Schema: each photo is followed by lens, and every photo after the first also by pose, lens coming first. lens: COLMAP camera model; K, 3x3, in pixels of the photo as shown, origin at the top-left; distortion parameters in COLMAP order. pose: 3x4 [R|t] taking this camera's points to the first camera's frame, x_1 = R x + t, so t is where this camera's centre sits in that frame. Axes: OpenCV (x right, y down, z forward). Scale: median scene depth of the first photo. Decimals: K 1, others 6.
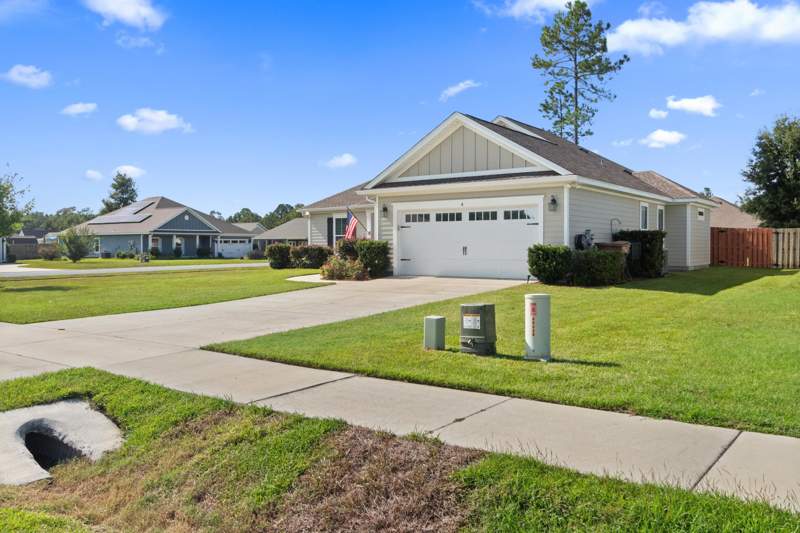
lens RADIAL K [[655.1, 0, 400.0], [0, 655.1, 266.5], [0, 0, 1]] dist [0.007133, 0.001597]
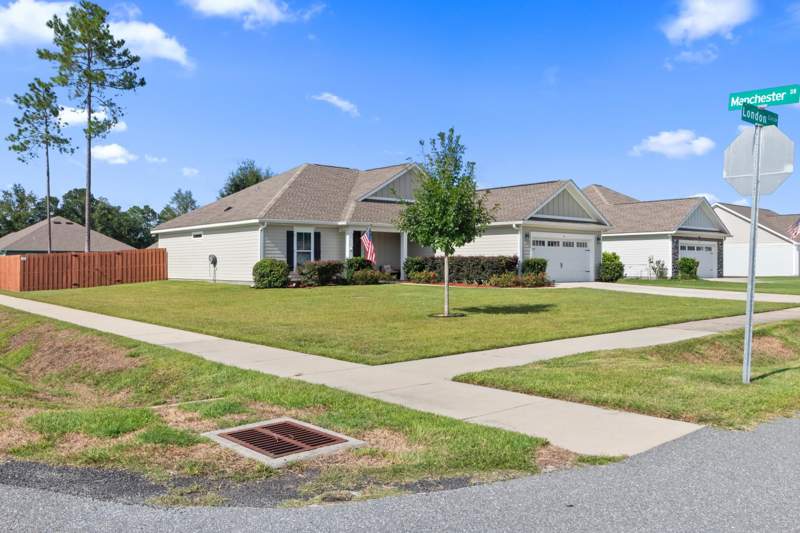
lens RADIAL K [[680.6, 0, 400.0], [0, 680.6, 266.5], [0, 0, 1]] dist [0.006640, -0.103773]
pose [[0.215786, 0.001906, 0.976439, -1.478958], [0.029861, 0.999517, -0.008550, -0.018215], [-0.975984, 0.031003, 0.215625, 0.955945]]
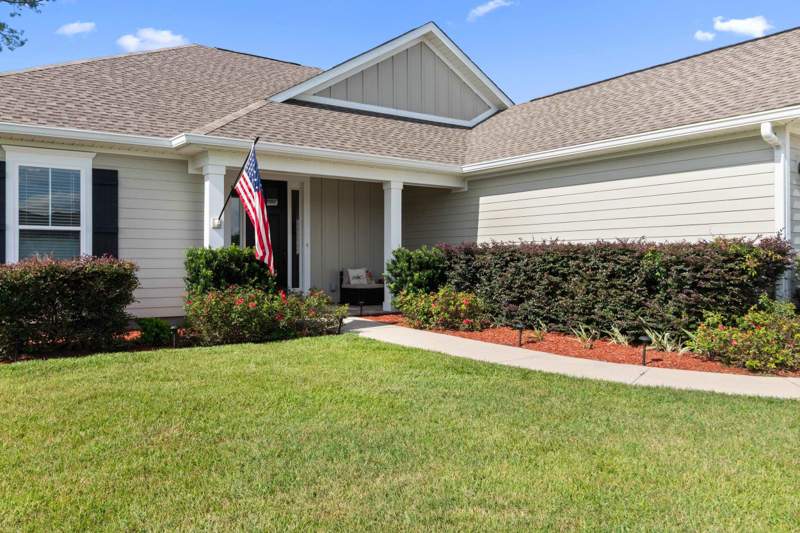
lens RADIAL K [[625.8, 0, 400.0], [0, 625.8, 266.5], [0, 0, 1]] dist [-0.036065, -0.002372]
pose [[0.302648, -0.006169, 0.953082, -0.447371], [0.028943, 0.999577, -0.002720, -0.035771], [-0.952663, 0.028408, 0.302699, 1.118753]]
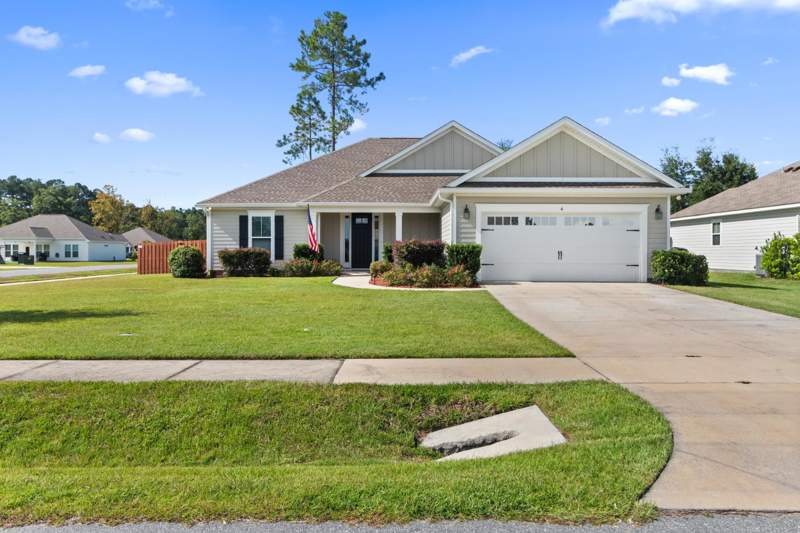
lens RADIAL K [[655.1, 0, 400.0], [0, 655.1, 266.5], [0, 0, 1]] dist [0.007133, 0.001597]
pose [[0.806930, -0.007555, 0.590599, -0.649846], [0.012952, 0.999904, -0.004905, -0.004349], [-0.590506, 0.011608, 0.806950, 0.307344]]
